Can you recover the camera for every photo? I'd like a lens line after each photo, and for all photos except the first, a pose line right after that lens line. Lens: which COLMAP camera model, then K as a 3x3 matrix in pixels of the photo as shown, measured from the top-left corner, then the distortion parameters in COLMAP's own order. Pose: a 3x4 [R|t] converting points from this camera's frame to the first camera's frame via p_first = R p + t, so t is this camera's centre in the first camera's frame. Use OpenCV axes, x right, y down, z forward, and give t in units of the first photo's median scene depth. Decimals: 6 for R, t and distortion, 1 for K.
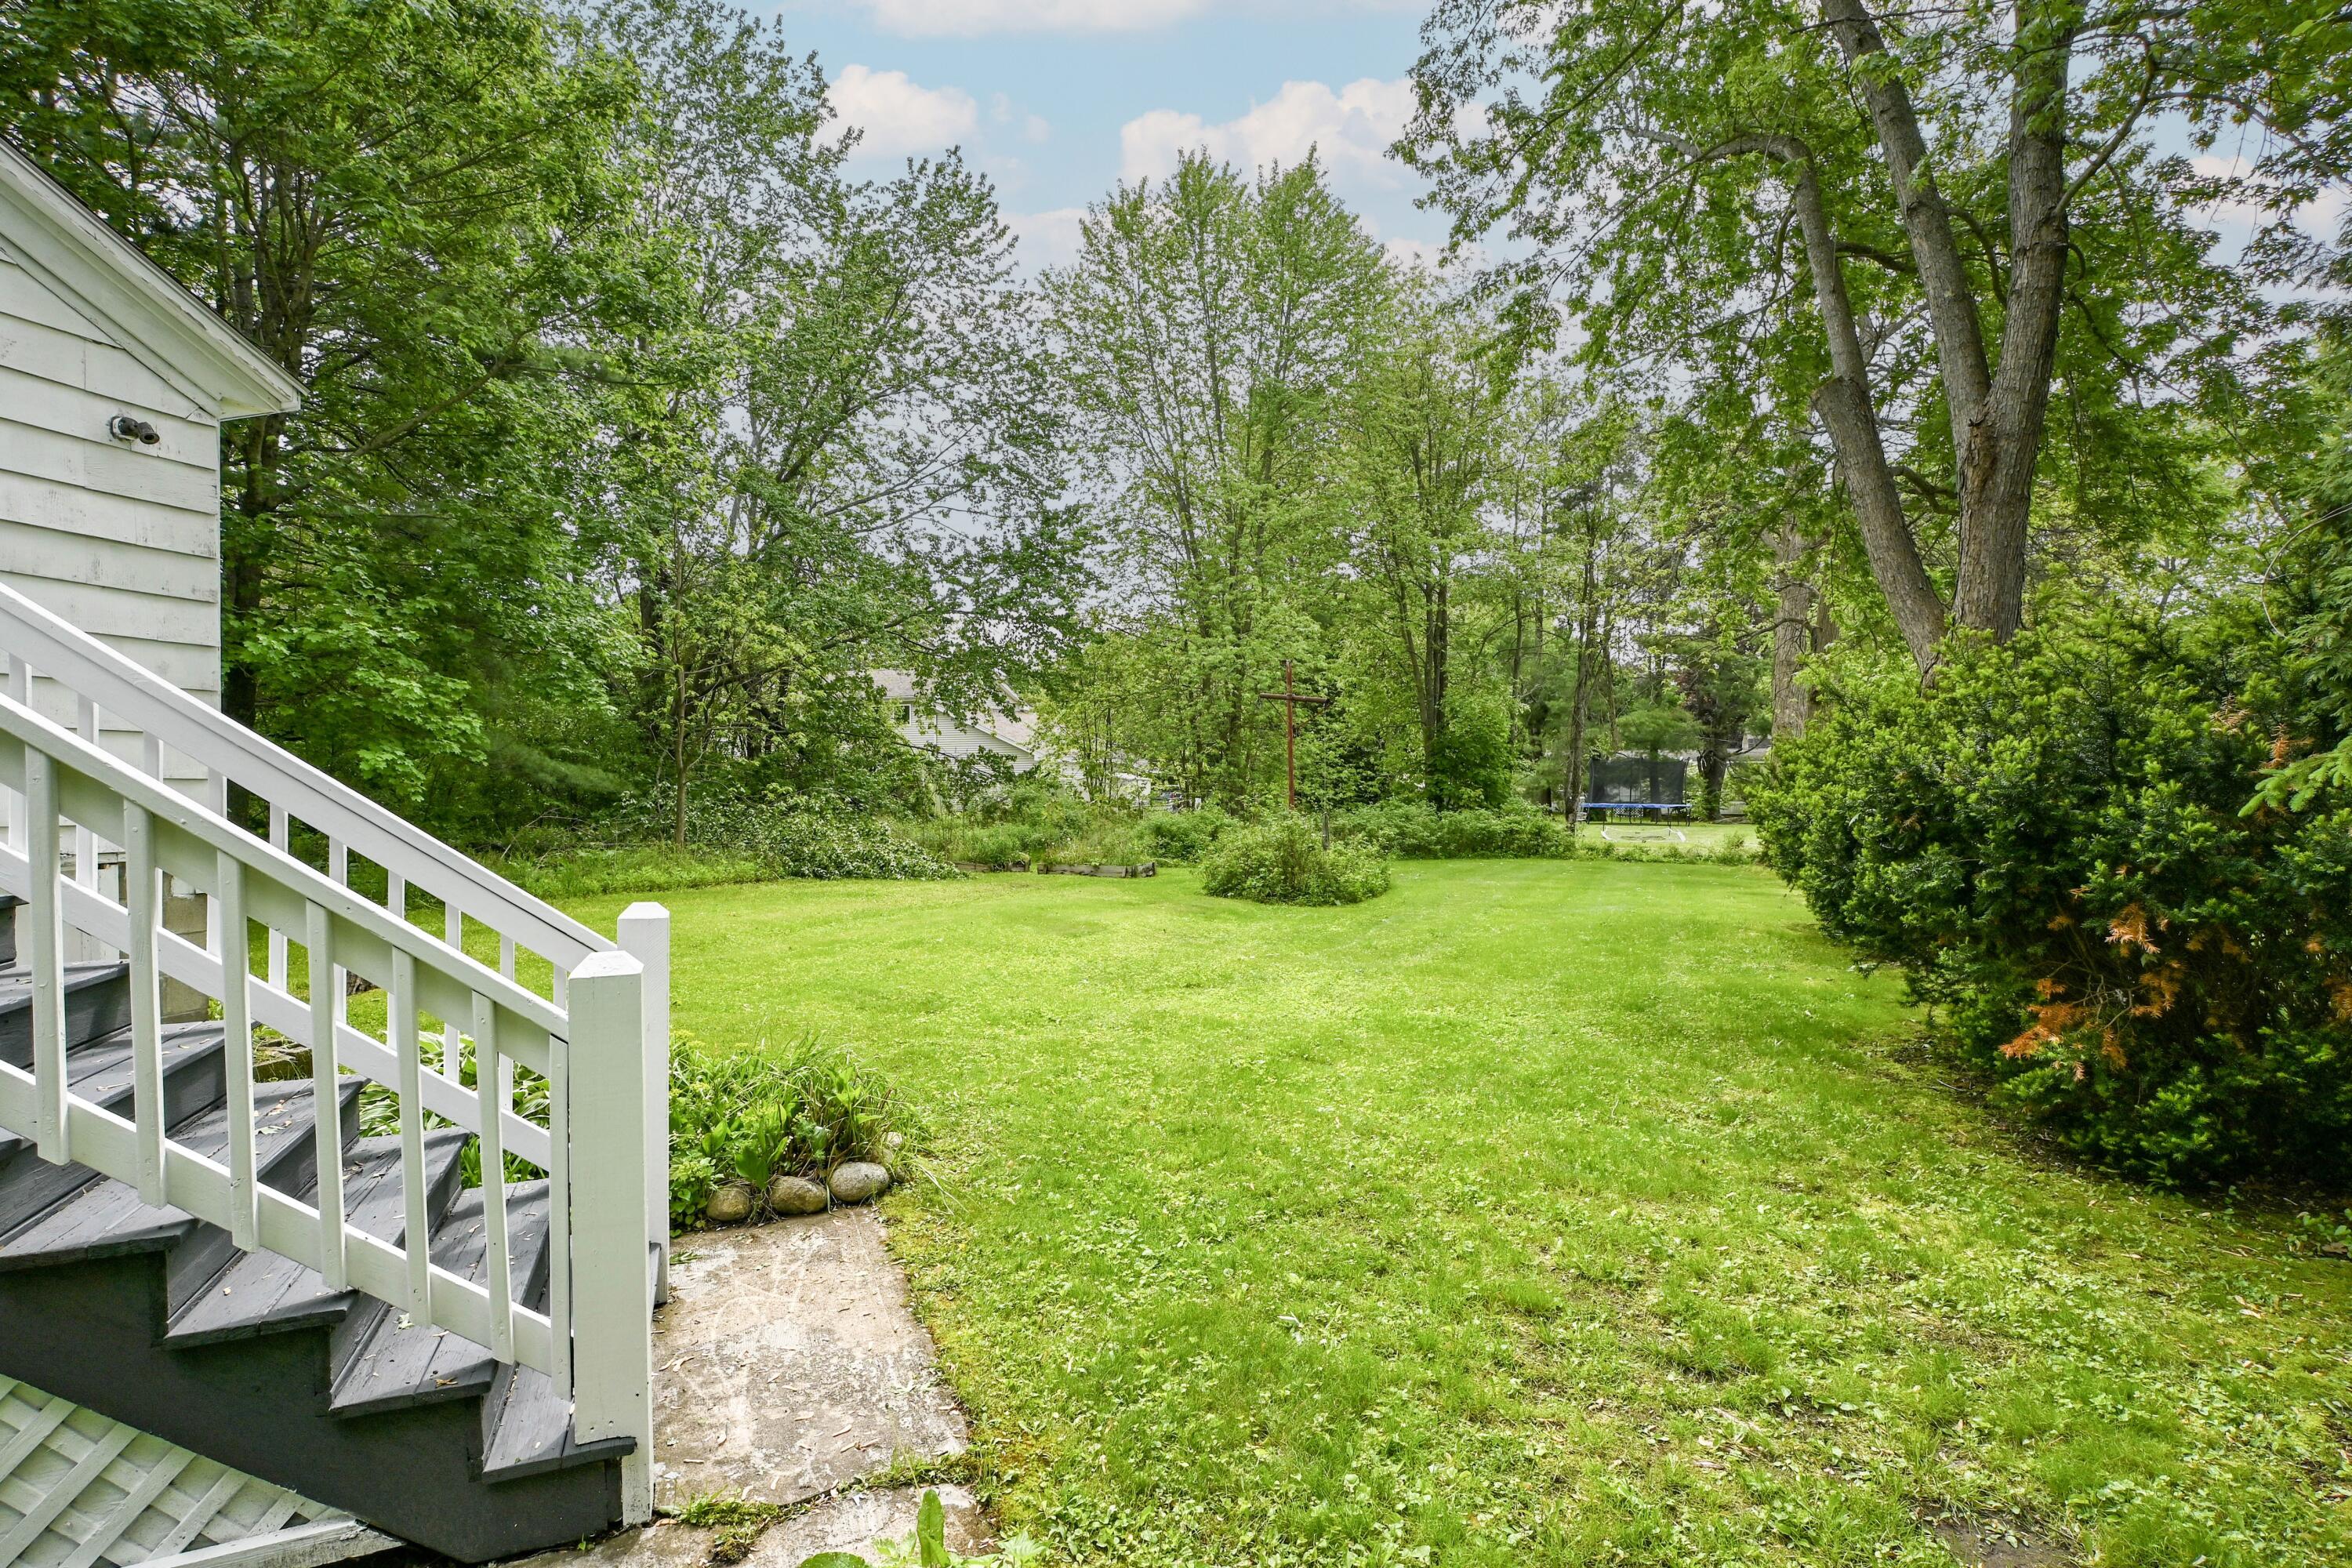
lens RADIAL K [[1170.7, 0, 1176.0], [0, 1170.7, 784.0], [0, 0, 1]] dist [0.012979, 0.000888]
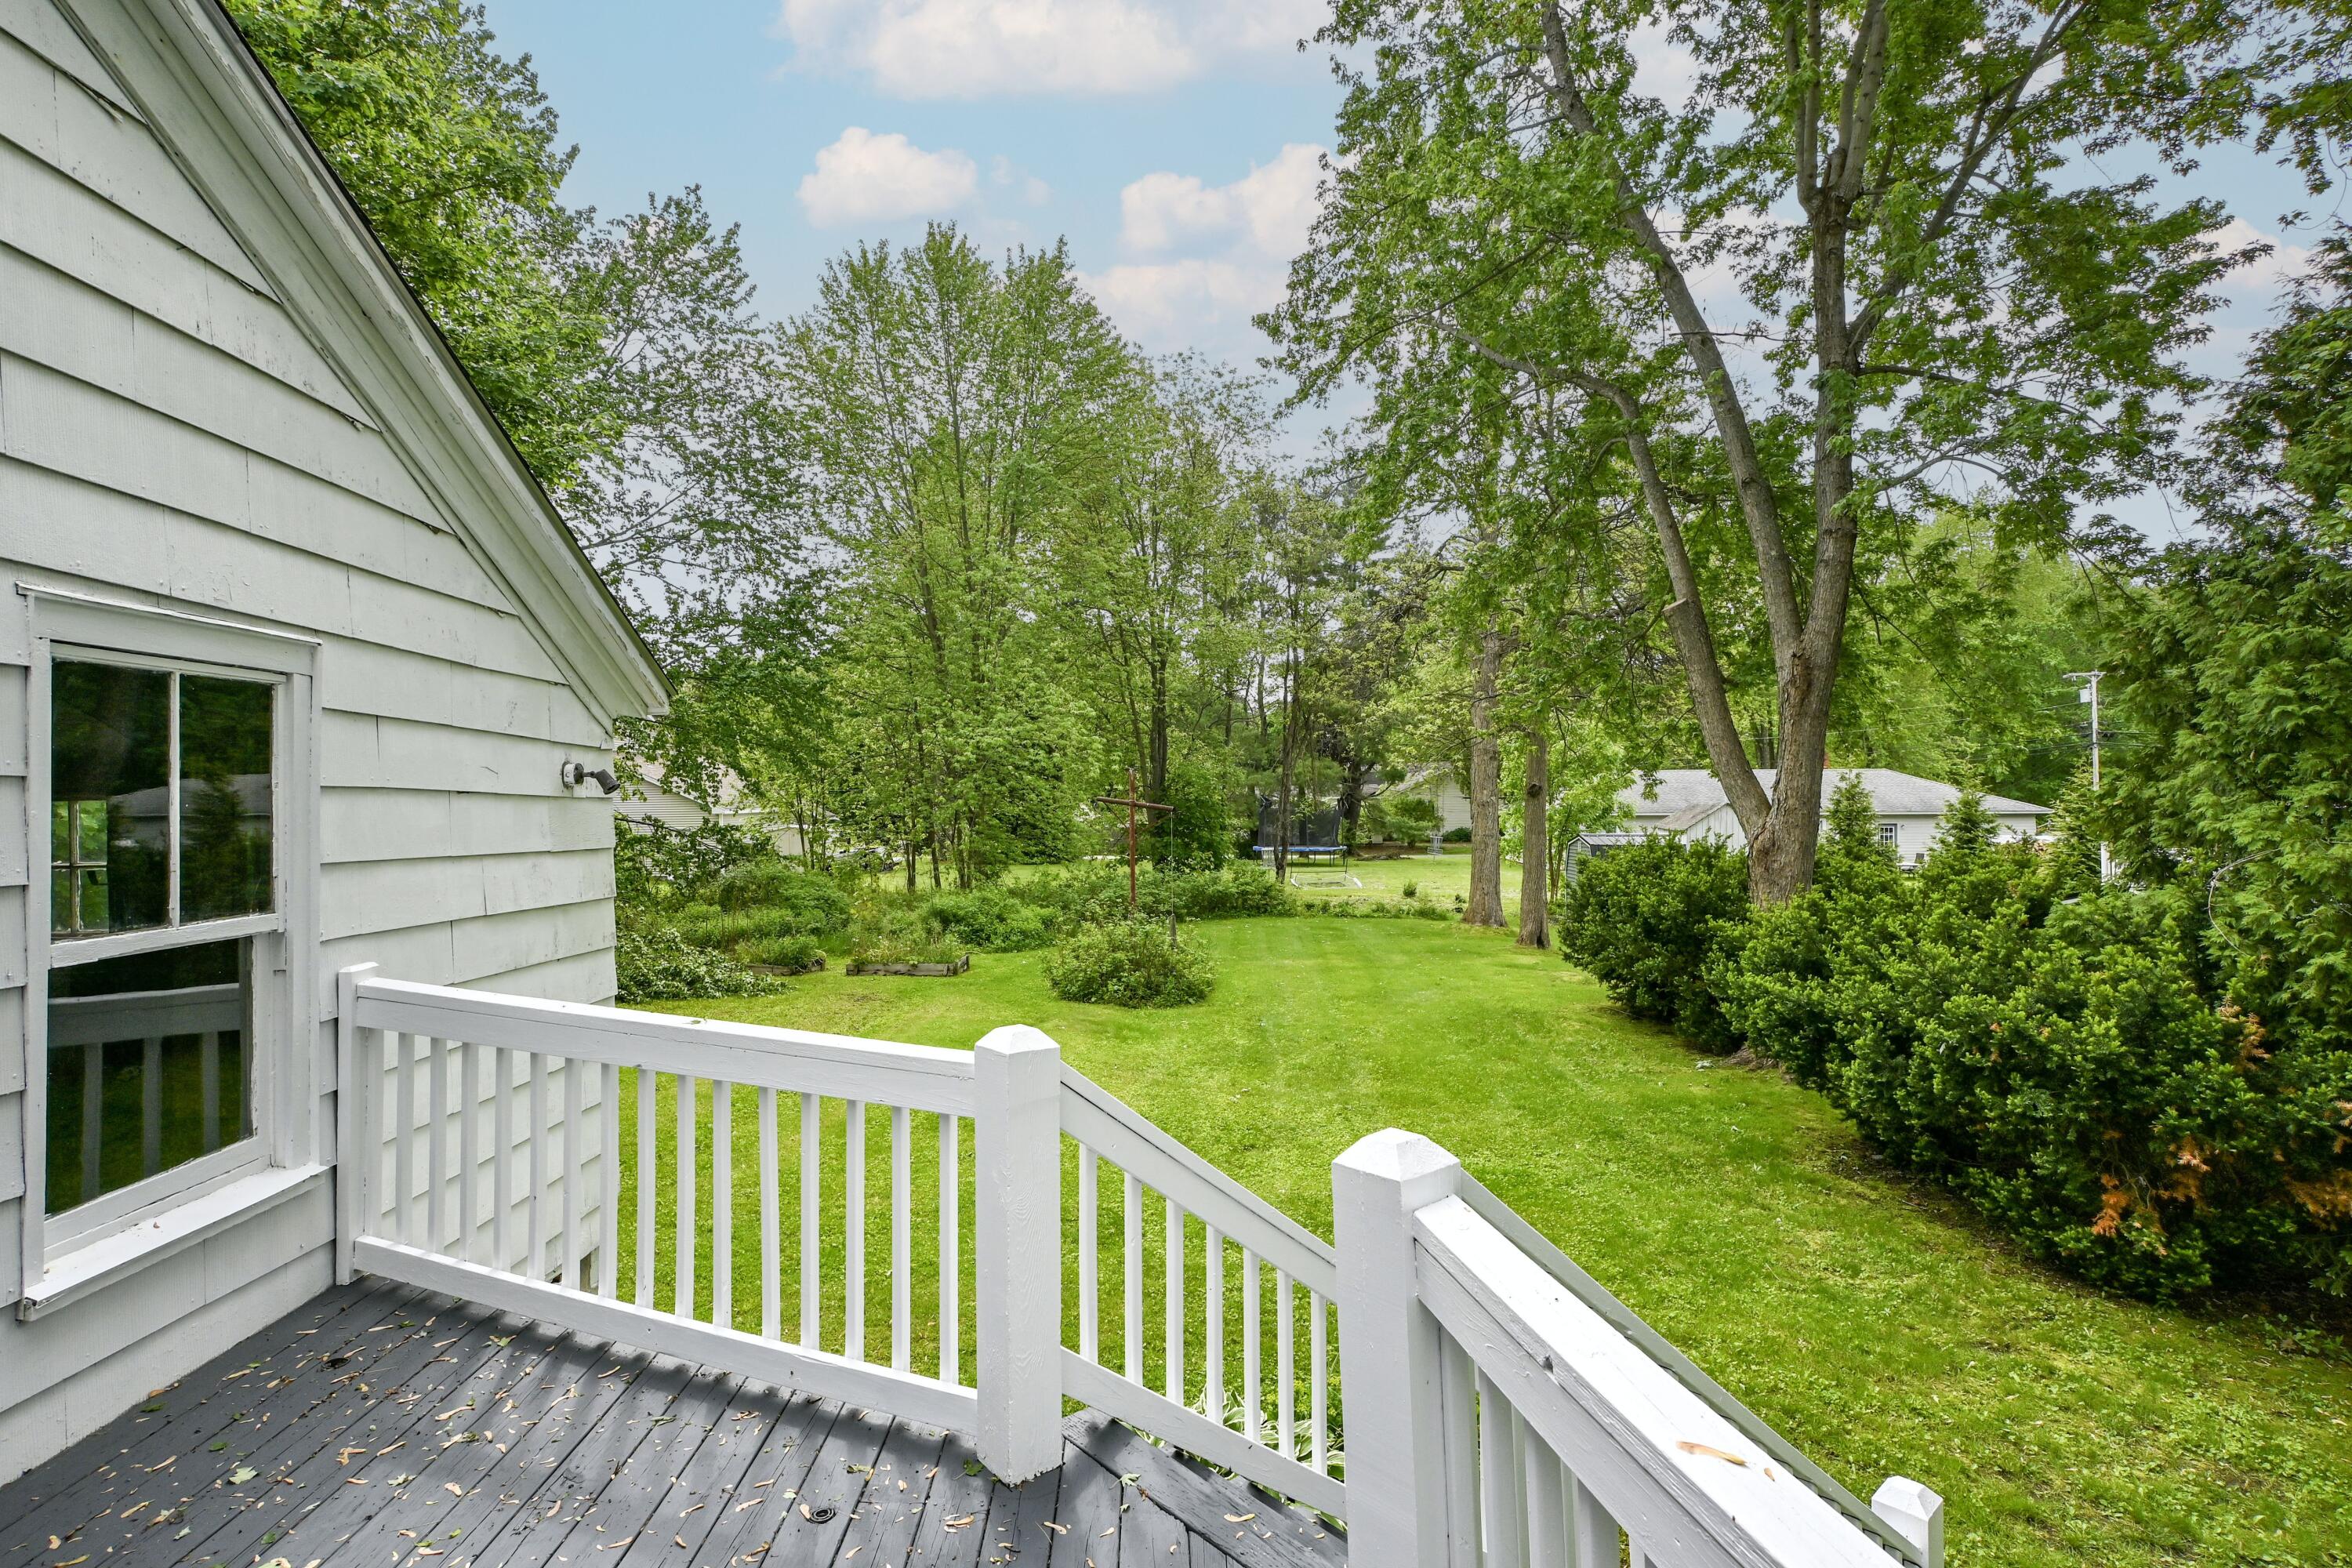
lens RADIAL K [[1170.7, 0, 1176.0], [0, 1170.7, 784.0], [0, 0, 1]] dist [0.012979, 0.000888]
pose [[0.944075, -0.005007, 0.329694, -0.142529], [0.009253, 0.999893, -0.011311, -0.053409], [-0.329602, 0.013729, 0.944020, -0.002926]]
